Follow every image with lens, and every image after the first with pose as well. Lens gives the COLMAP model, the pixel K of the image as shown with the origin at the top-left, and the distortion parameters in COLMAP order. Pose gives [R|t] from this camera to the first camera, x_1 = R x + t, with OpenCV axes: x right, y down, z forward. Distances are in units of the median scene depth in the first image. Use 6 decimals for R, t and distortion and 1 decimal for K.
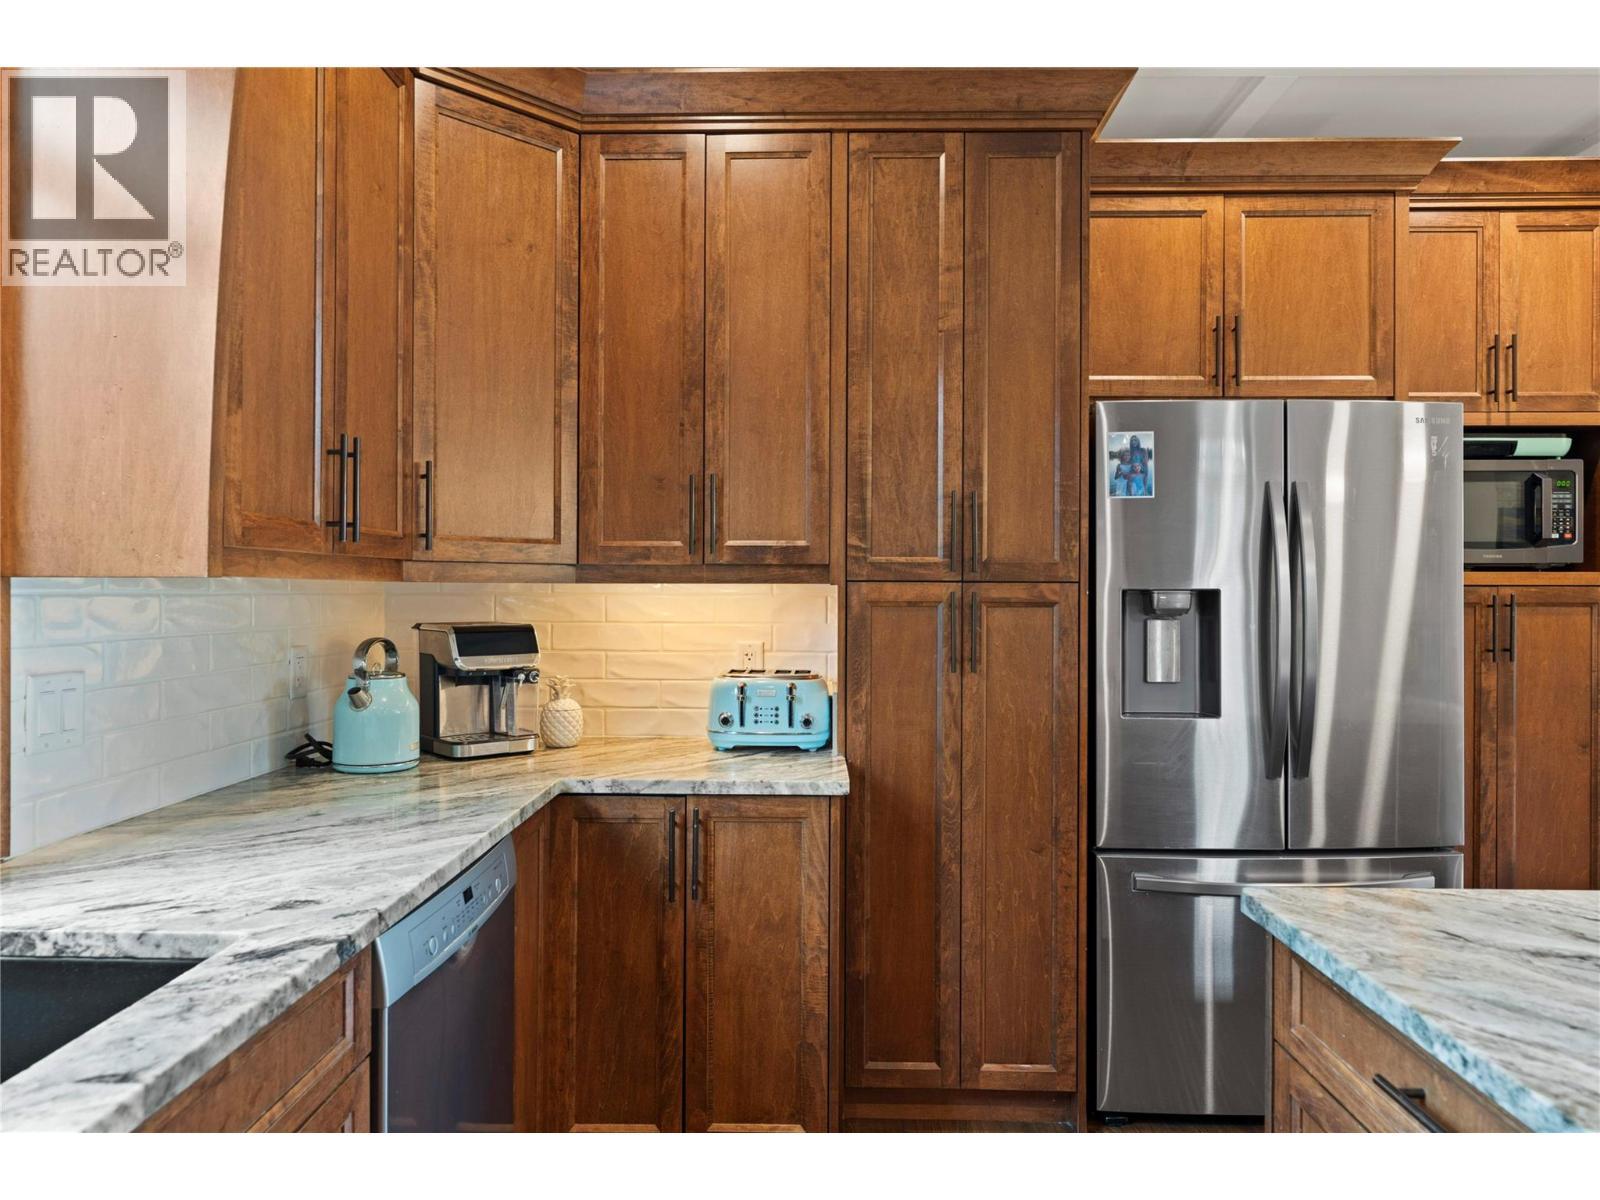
lens RADIAL K [[1044.4, 0, 797.7], [0, 1044.4, 593.3], [0, 0, 1]] dist [-0.000388, 0.001780]
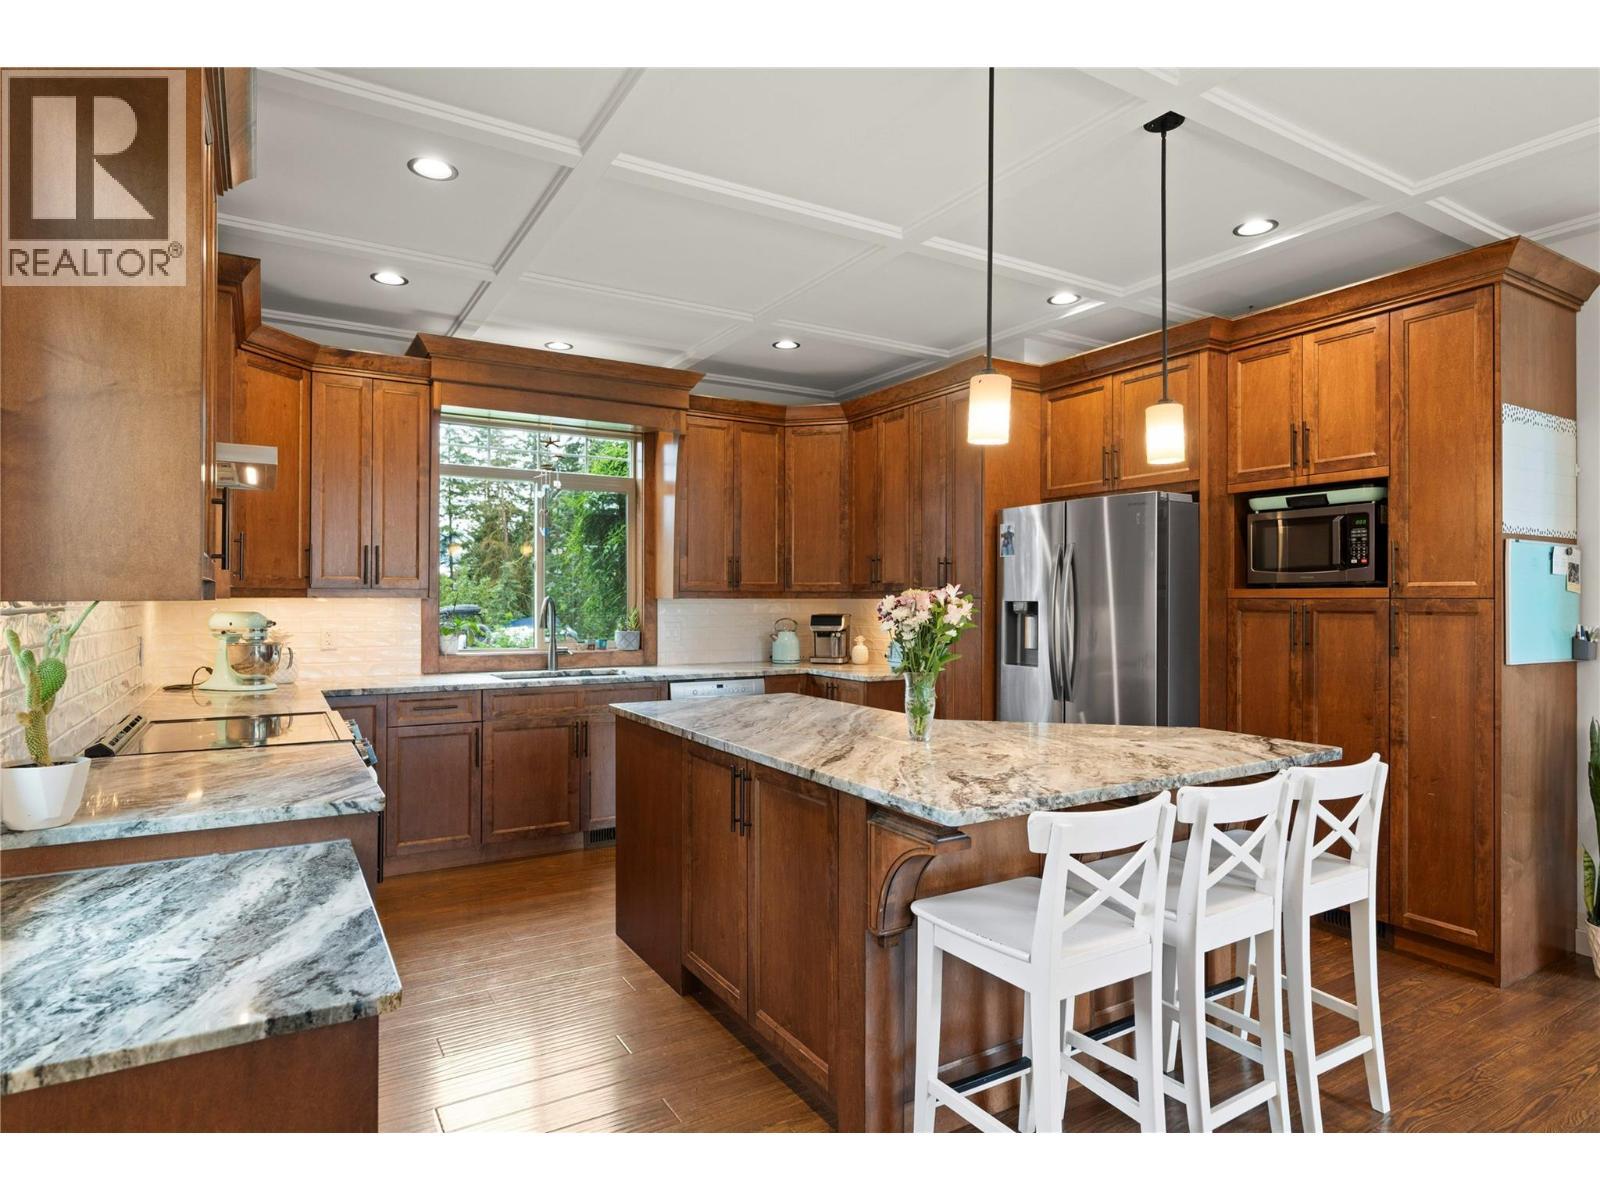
lens RADIAL K [[902.5, 0, 833.6], [0, 902.5, 593.8], [0, 0, 1]] dist [0.018480, 0.000130]
pose [[0.549805, -0.006421, -0.835268, 1.411816], [-0.000697, 0.999967, -0.008145, -0.003117], [0.835293, 0.005060, 0.549782, -0.218751]]
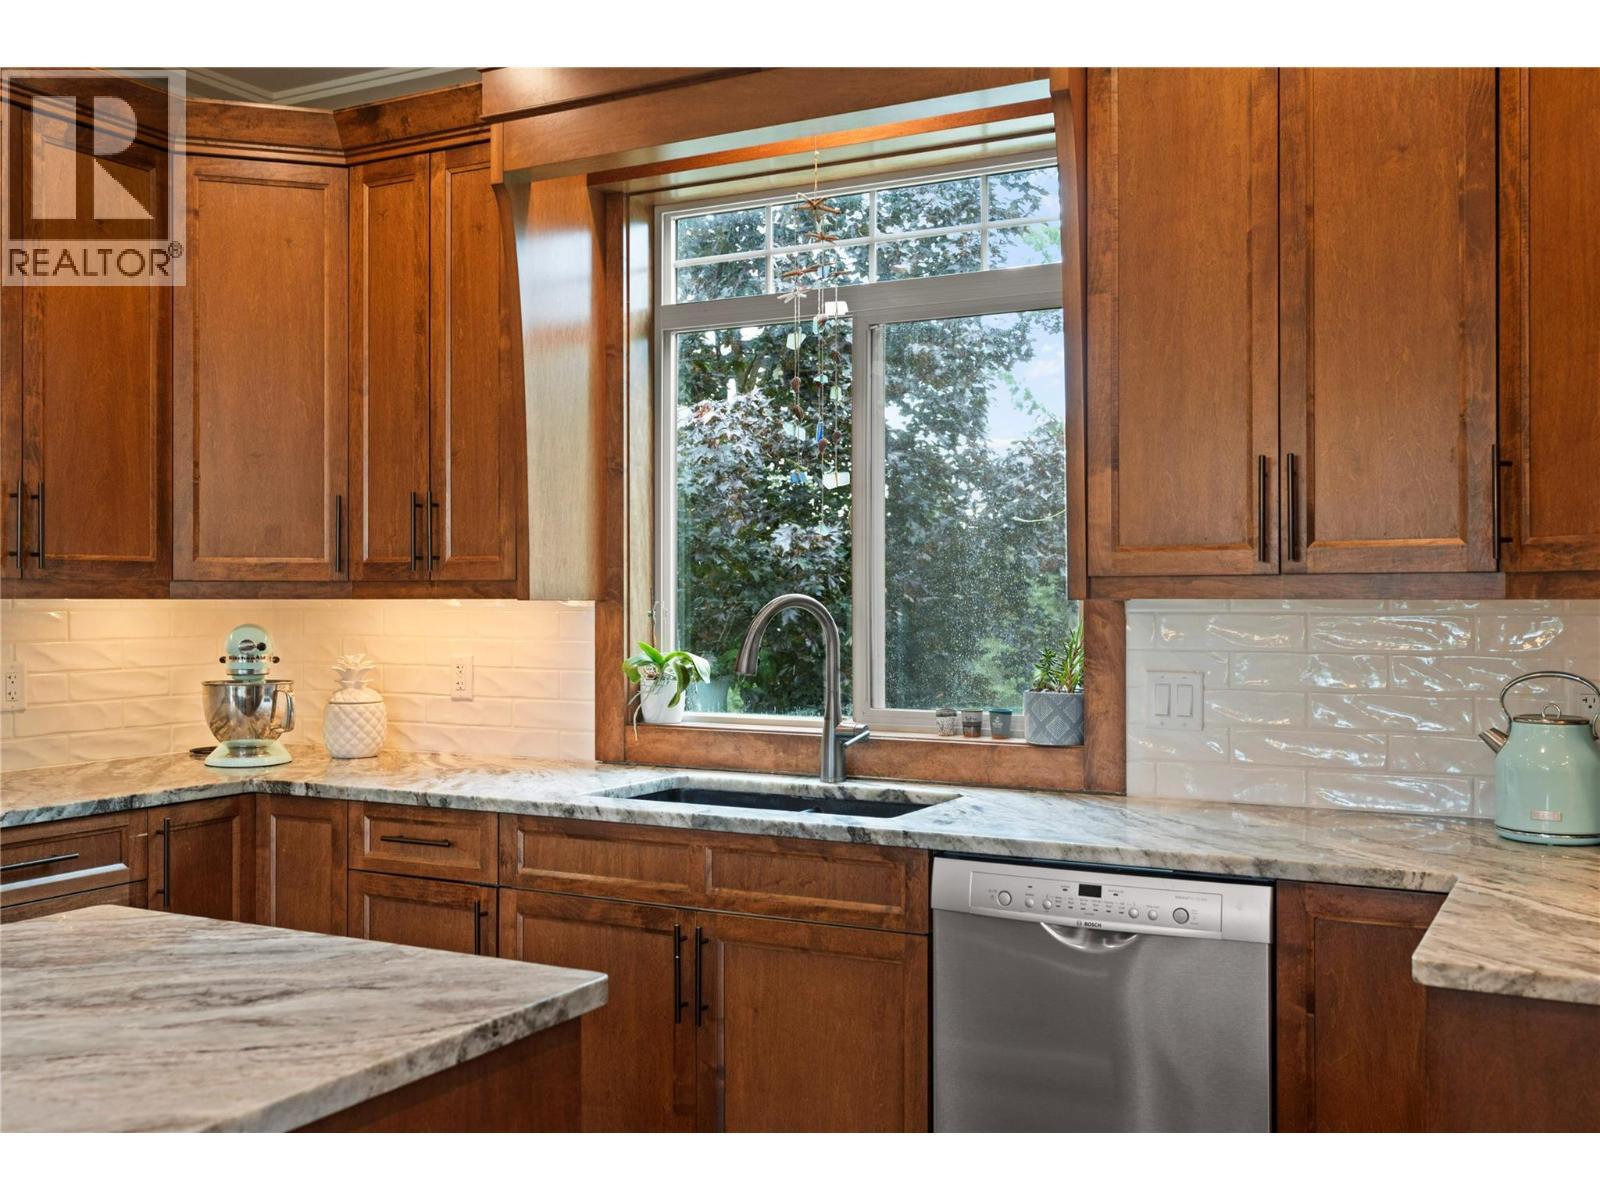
lens RADIAL K [[1553.8, 0, 800.0], [0, 1553.8, 600.0], [0, 0, 1]] dist [0.058273, -0.006164]
pose [[-0.464540, -0.003532, -0.885545, 0.707792], [-0.004064, 0.999990, -0.001857, -0.005233], [0.885543, 0.002736, -0.464550, 0.835434]]
